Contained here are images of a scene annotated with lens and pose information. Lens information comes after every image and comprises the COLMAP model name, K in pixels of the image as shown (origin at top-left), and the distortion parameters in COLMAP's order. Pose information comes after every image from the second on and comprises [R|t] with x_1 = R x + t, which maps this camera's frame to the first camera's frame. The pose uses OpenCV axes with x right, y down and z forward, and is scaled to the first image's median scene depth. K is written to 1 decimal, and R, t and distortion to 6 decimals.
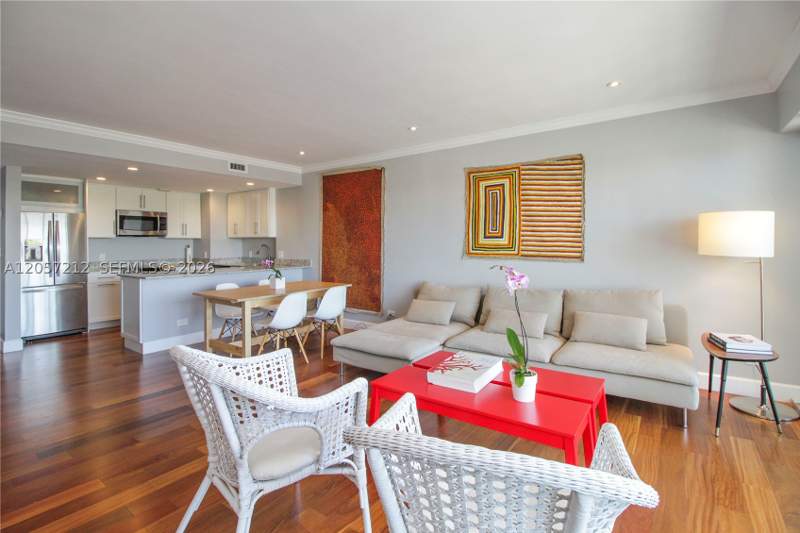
lens RADIAL K [[382.6, 0, 391.0], [0, 382.6, 242.1], [0, 0, 1]] dist [0.001311, -0.004816]
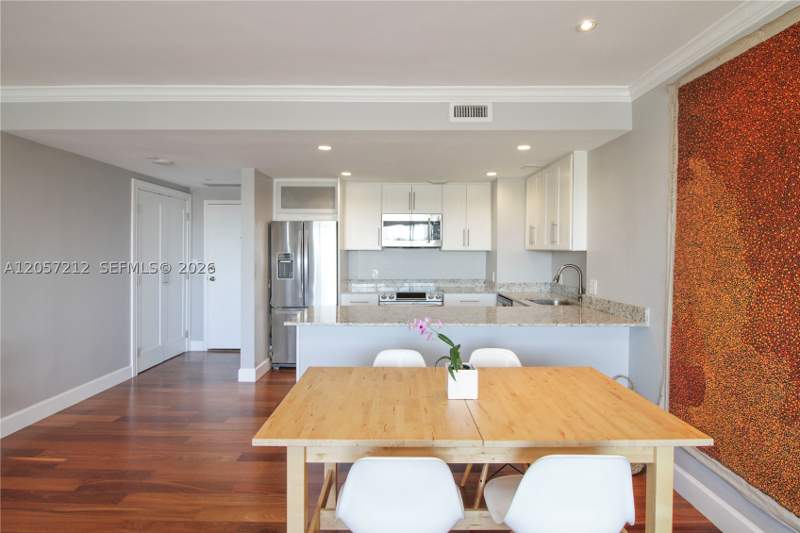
lens RADIAL K [[424.2, 0, 396.4], [0, 424.2, 267.5], [0, 0, 1]] dist [0.003511, -0.000534]
pose [[0.595078, 0.040577, -0.802643, -0.006877], [-0.005138, 0.998896, 0.046689, -0.019698], [0.803651, -0.023659, 0.594630, 0.602020]]
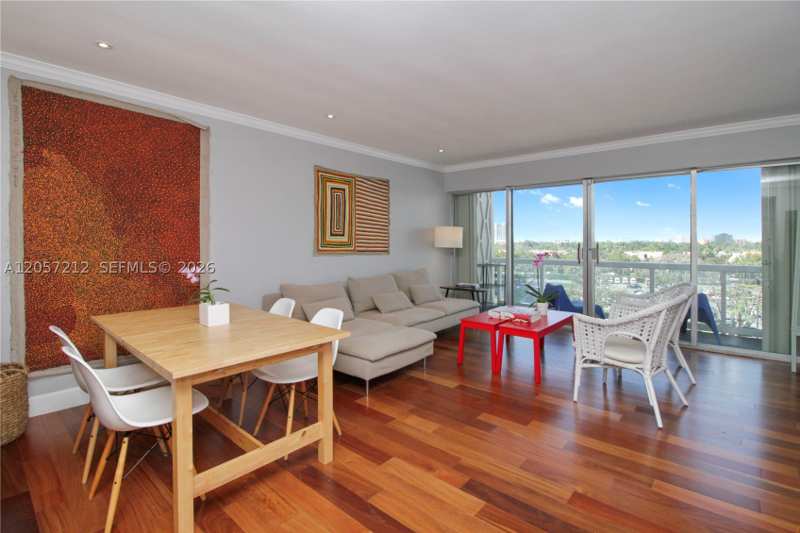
lens RADIAL K [[382.6, 0, 398.8], [0, 382.6, 242.1], [0, 0, 1]] dist [0.001311, -0.004816]
pose [[0.076117, 0.006749, 0.997076, -0.664985], [-0.008432, 0.999946, -0.006124, 0.010236], [-0.997063, -0.007942, 0.076170, 0.599675]]
